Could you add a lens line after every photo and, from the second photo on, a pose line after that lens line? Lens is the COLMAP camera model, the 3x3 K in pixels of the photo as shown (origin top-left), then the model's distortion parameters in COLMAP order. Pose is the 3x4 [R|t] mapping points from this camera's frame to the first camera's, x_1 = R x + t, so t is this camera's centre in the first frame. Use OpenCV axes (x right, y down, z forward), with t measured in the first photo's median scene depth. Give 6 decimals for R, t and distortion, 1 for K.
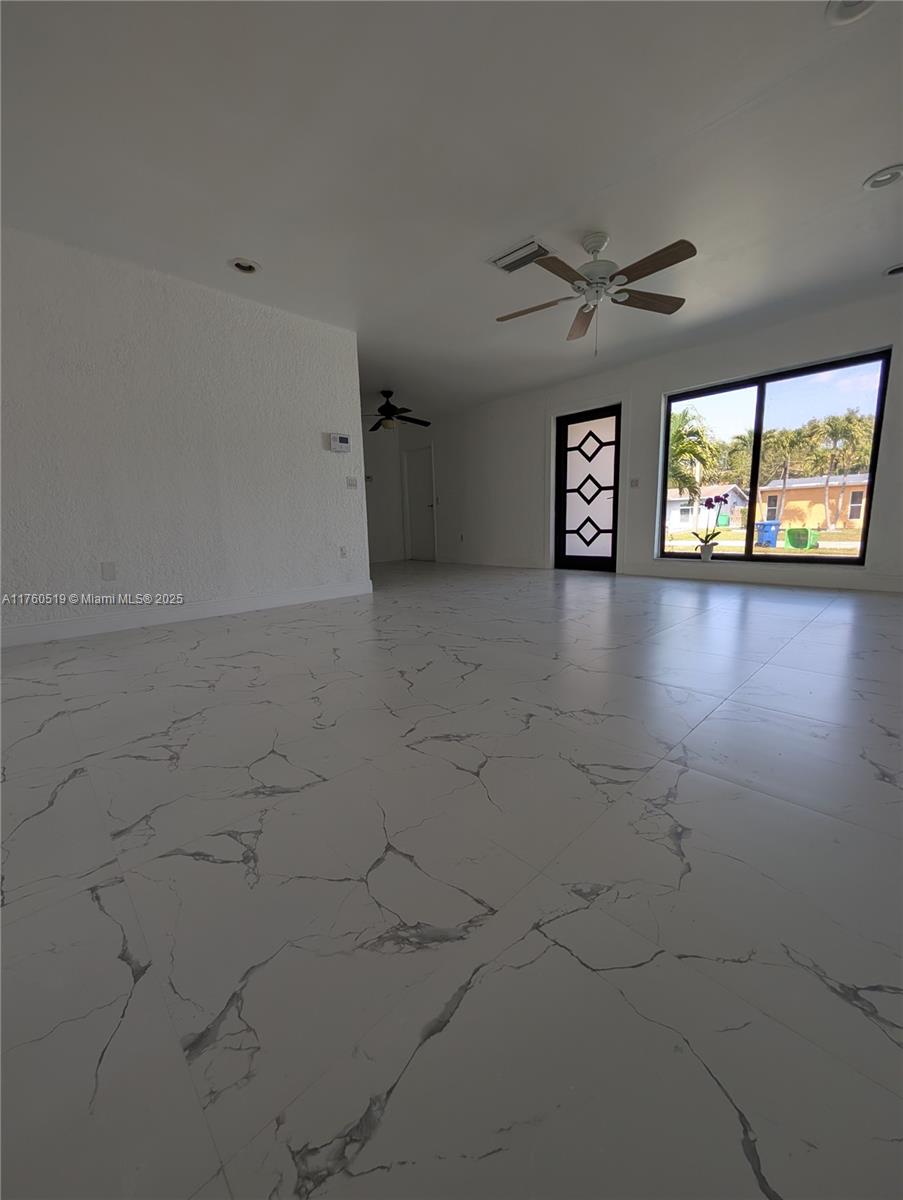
lens RADIAL K [[455.7, 0, 446.7], [0, 455.7, 603.7], [0, 0, 1]] dist [-0.000236, 0.000450]
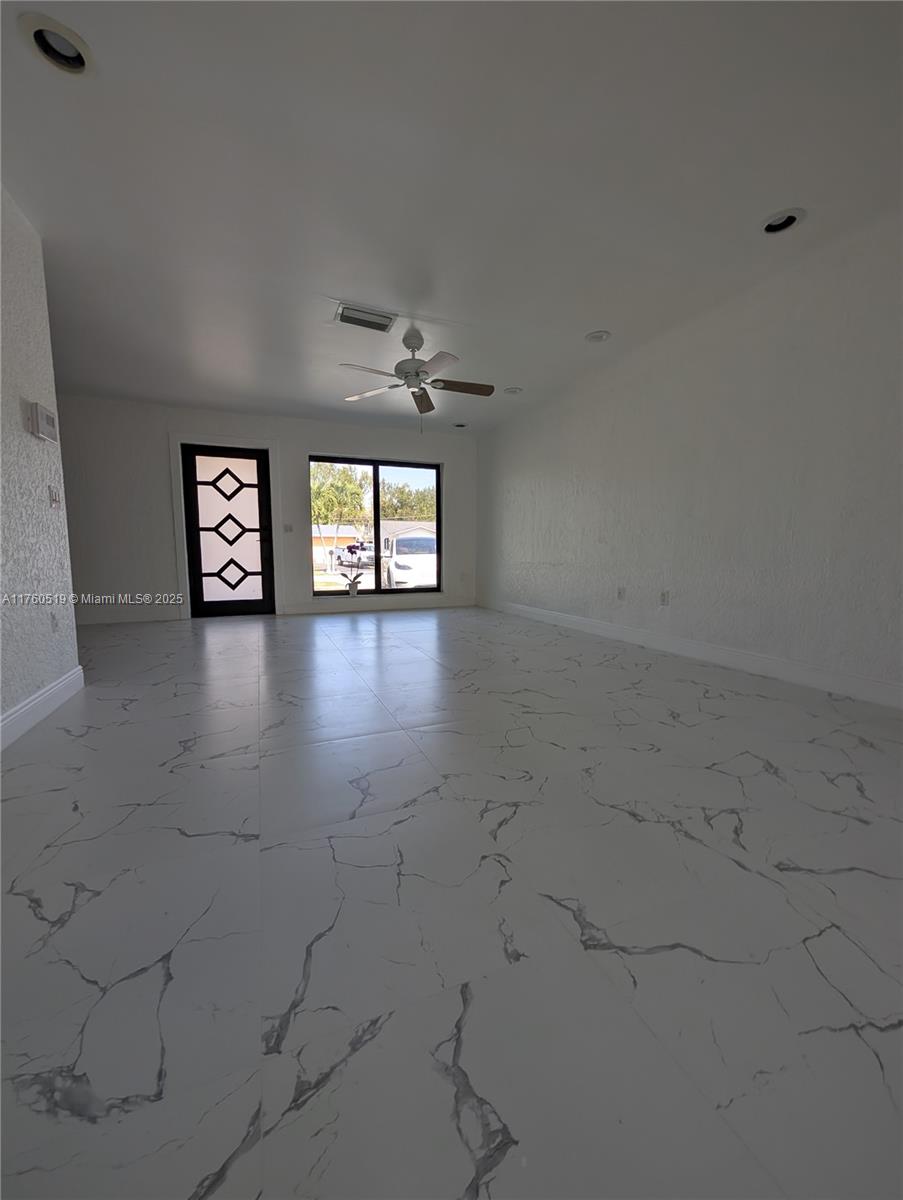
lens RADIAL K [[455.7, 0, 446.6], [0, 455.7, 598.2], [0, 0, 1]] dist [-0.000236, 0.000450]
pose [[0.367440, -0.071000, 0.927333, -0.443547], [0.157027, 0.987504, 0.013388, -0.060735], [-0.916695, 0.140697, 0.373997, 0.292042]]
